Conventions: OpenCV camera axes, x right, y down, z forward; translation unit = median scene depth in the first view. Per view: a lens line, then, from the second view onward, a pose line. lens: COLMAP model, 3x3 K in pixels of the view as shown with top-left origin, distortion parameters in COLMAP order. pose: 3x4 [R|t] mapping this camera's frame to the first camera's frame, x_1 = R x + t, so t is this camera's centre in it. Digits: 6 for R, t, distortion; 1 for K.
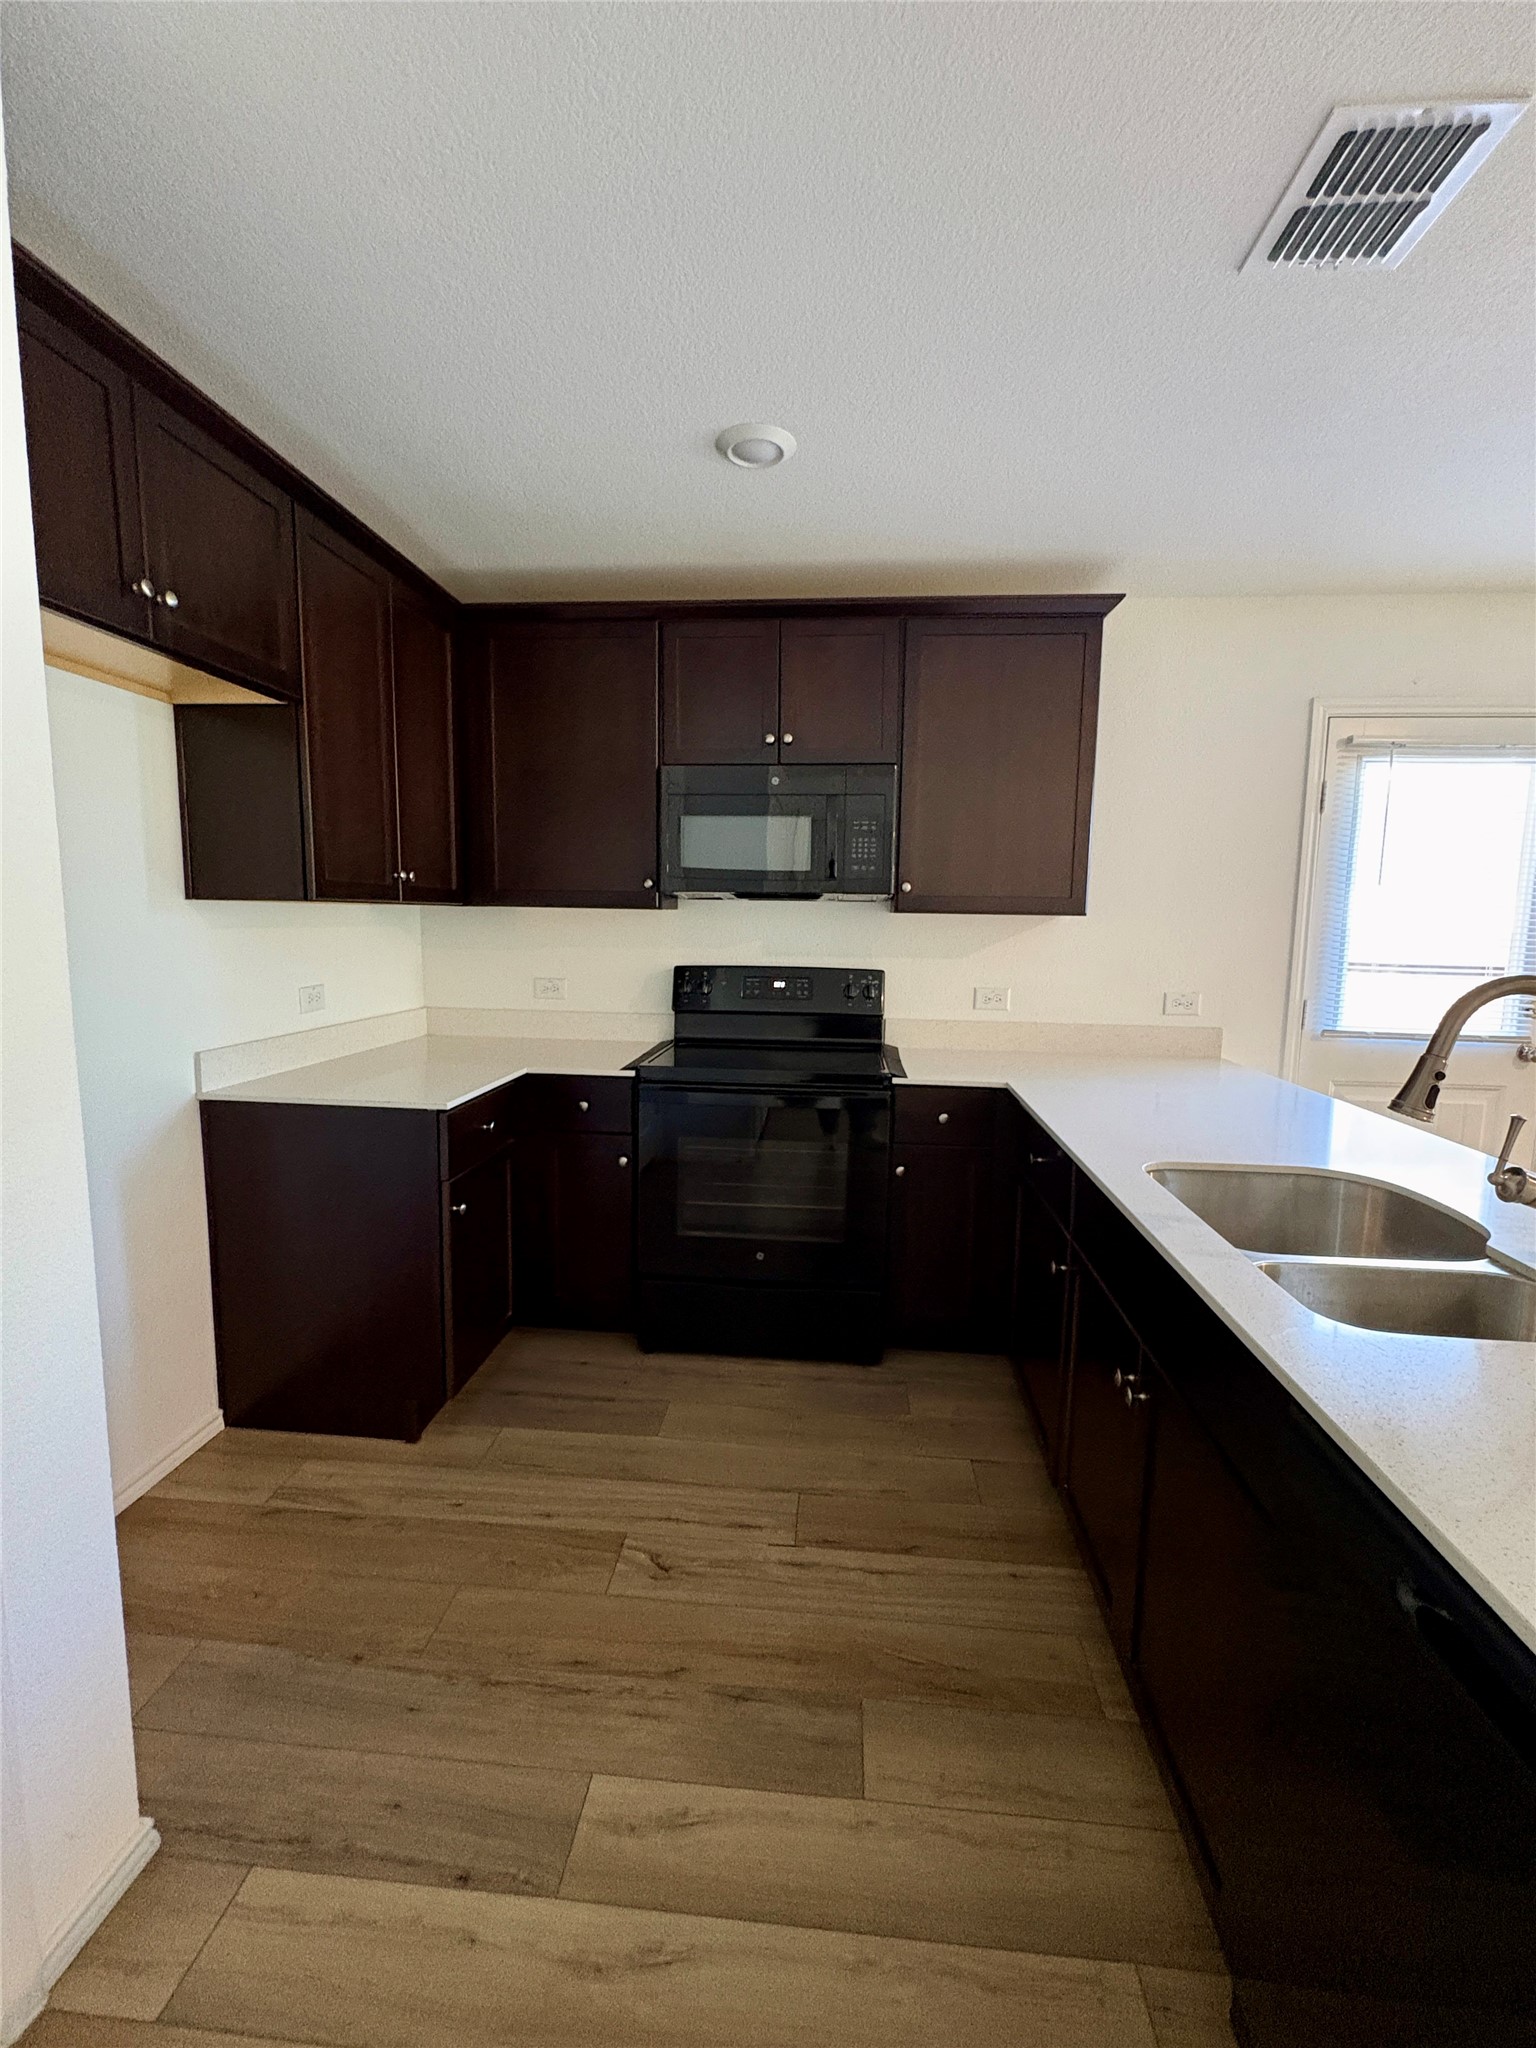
lens RADIAL K [[882.9, 0, 736.9], [0, 882.9, 1011.5], [0, 0, 1]] dist [0.001769, -0.001032]
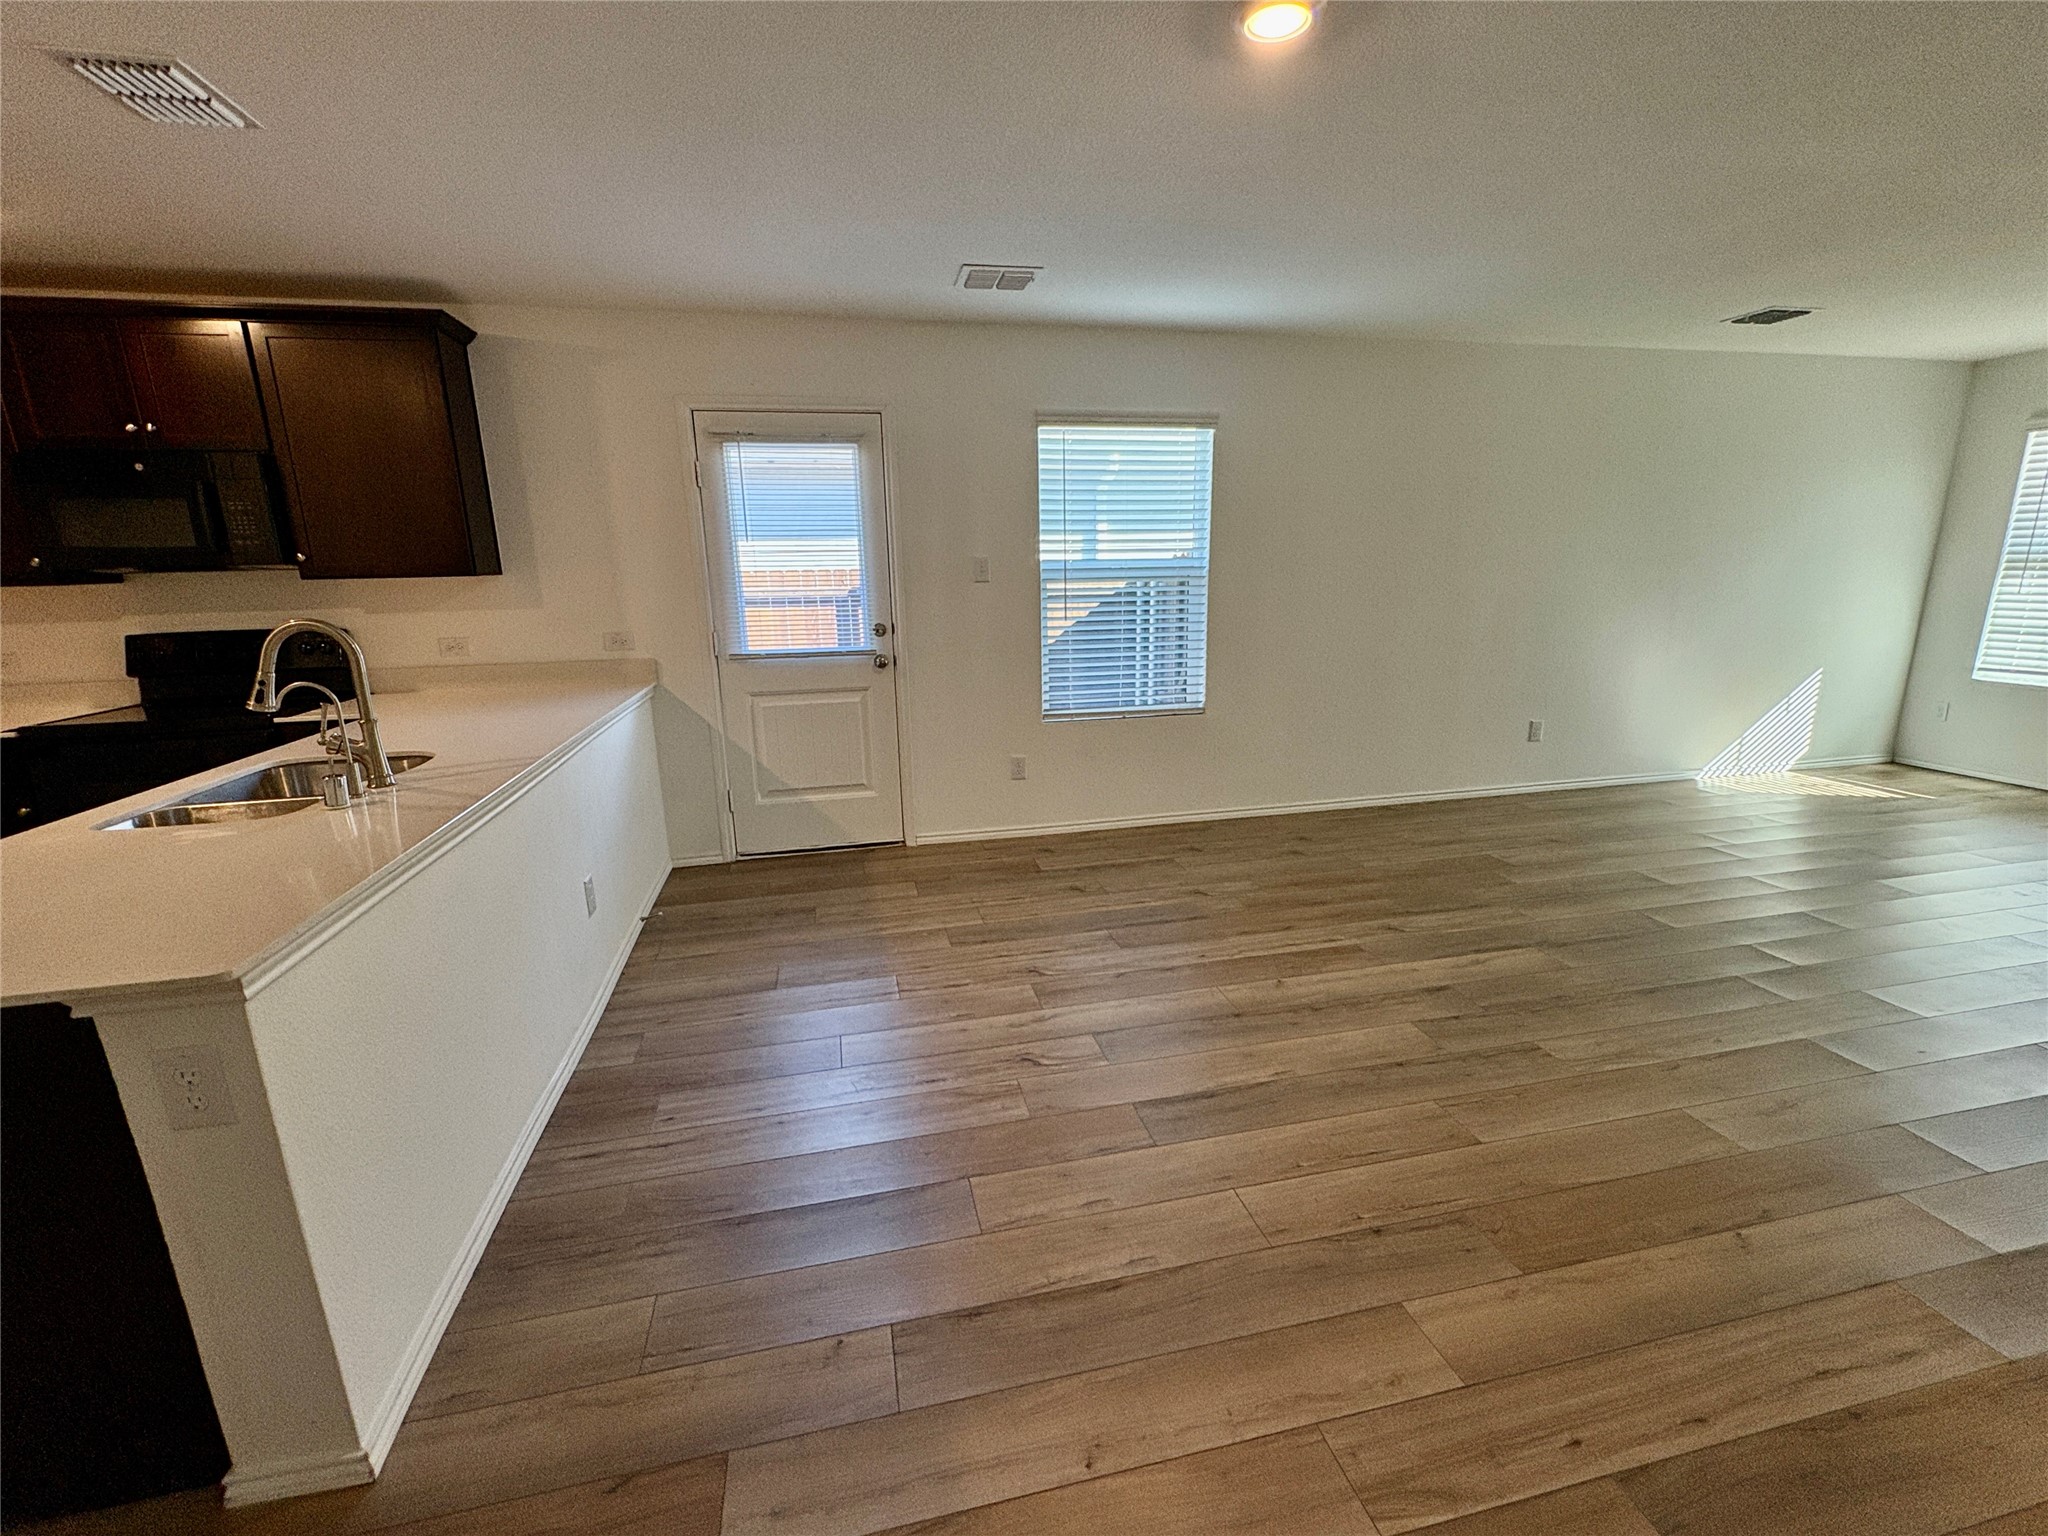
lens RADIAL K [[882.9, 0, 1016.2], [0, 882.9, 762.5], [0, 0, 1]] dist [0.001769, -0.001032]
pose [[0.955406, -0.101106, 0.277448, 0.745537], [0.068187, 0.989702, 0.125857, 0.047473], [-0.287316, -0.101326, 0.952461, -0.431699]]
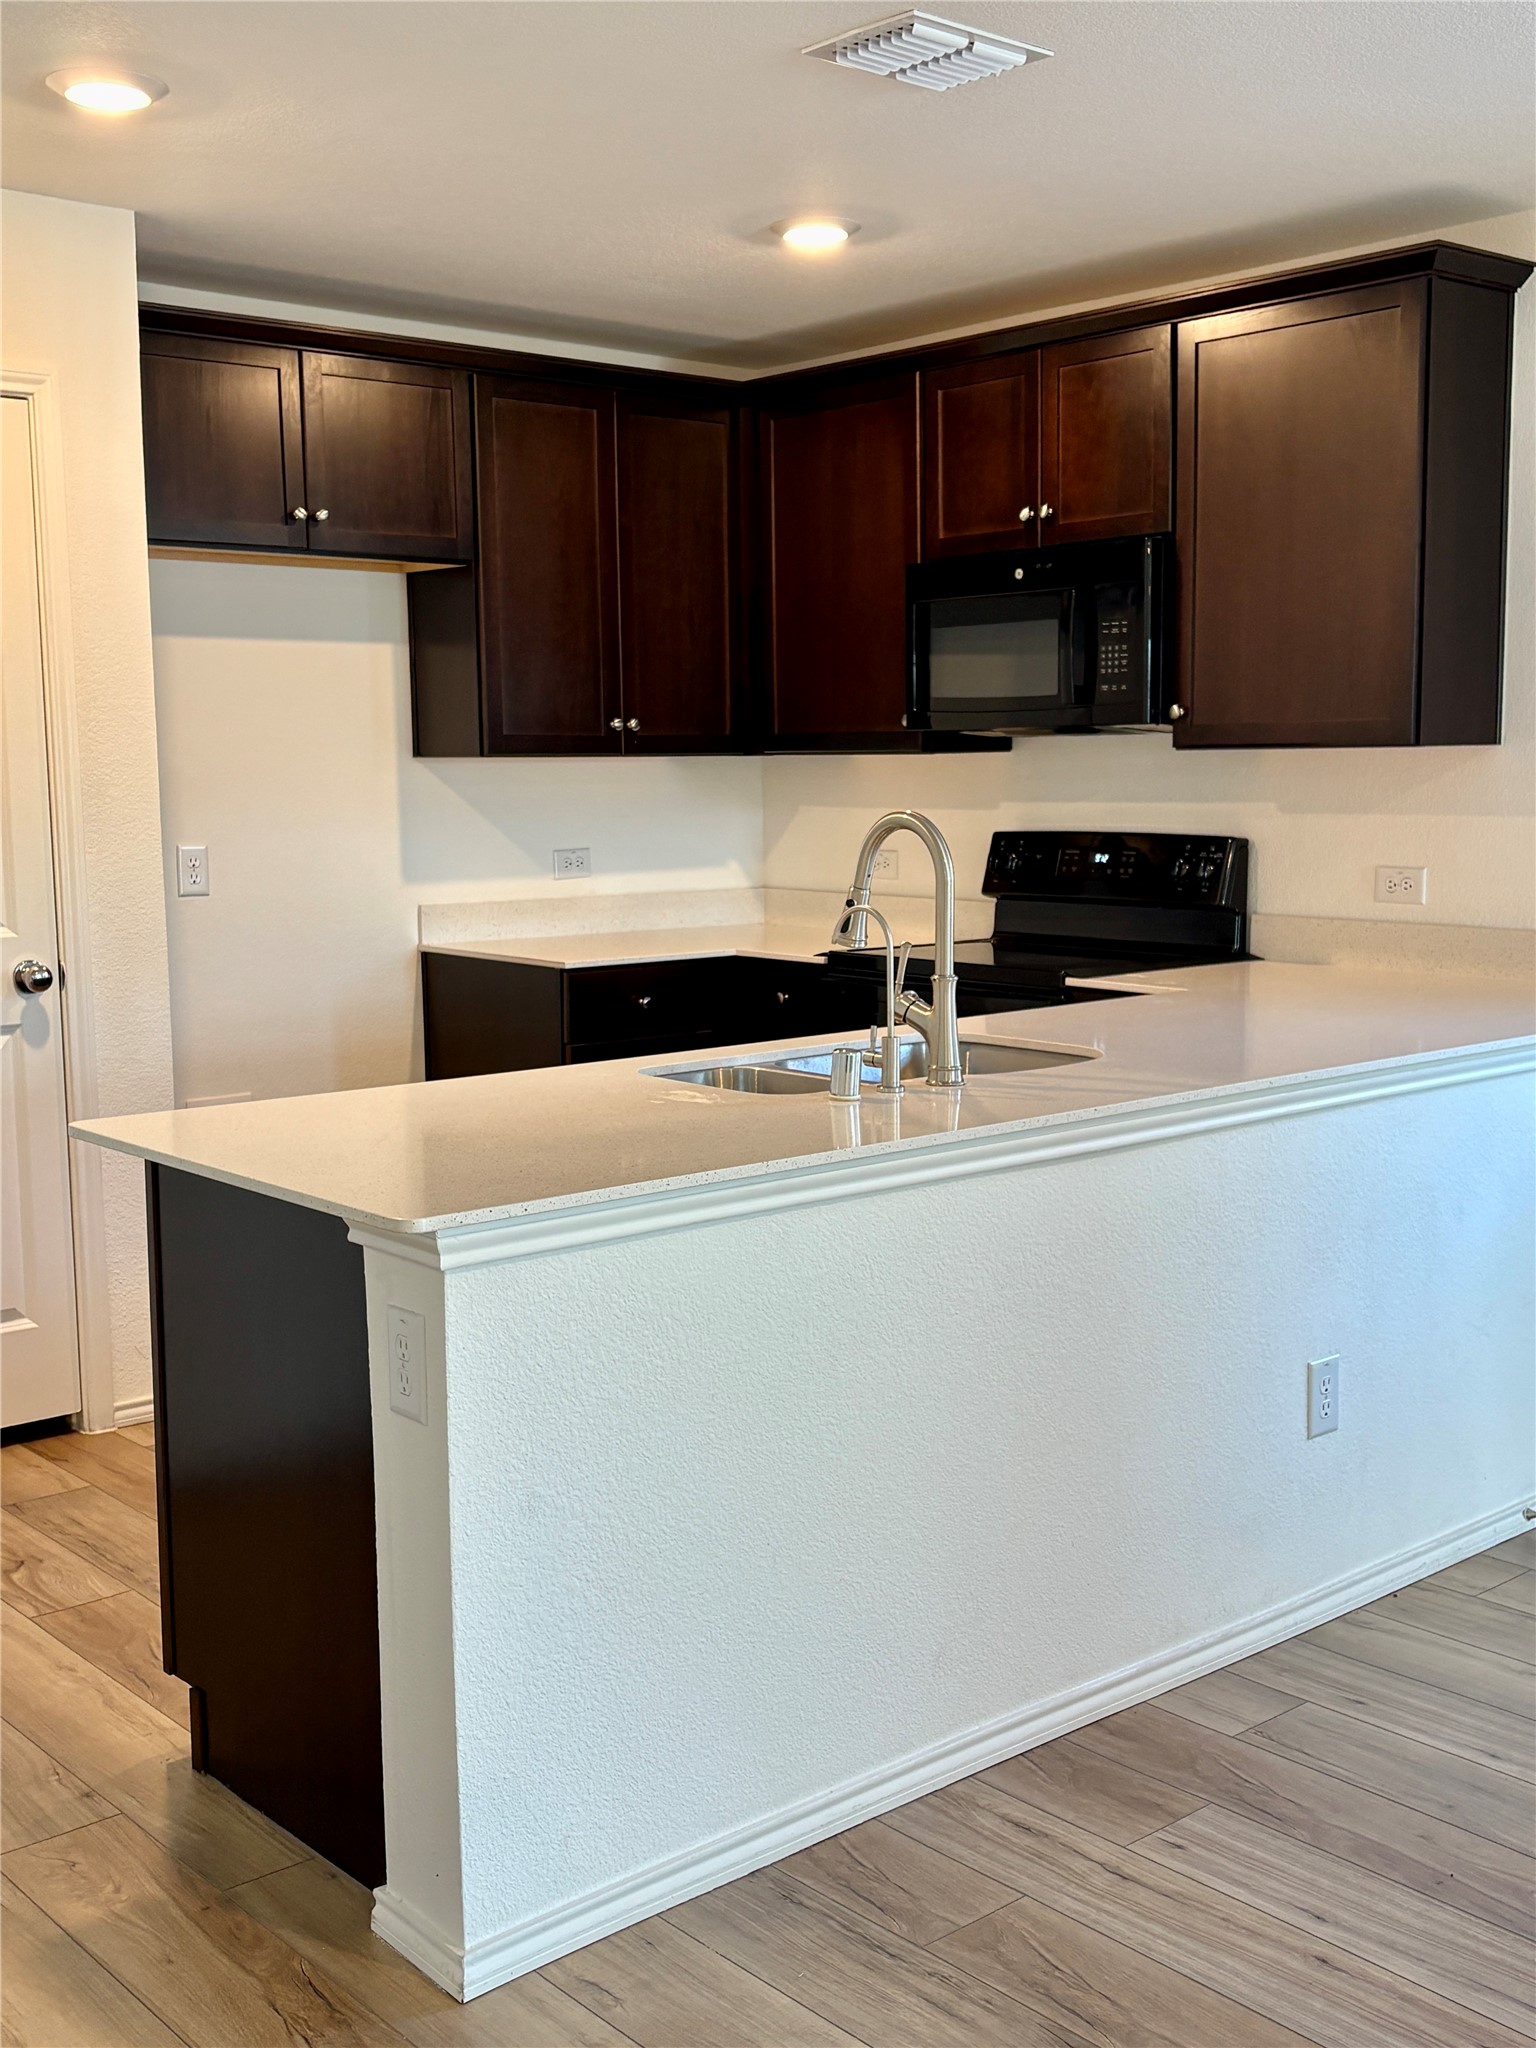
lens RADIAL K [[2241.8, 0, 765.8], [0, 2241.8, 1029.0], [0, 0, 1]] dist [0.013781, 0.000000]
pose [[0.706583, 0.061354, -0.704965, 1.195705], [-0.053757, 0.998009, 0.032977, 0.063767], [0.705585, 0.014596, 0.708475, -0.449405]]
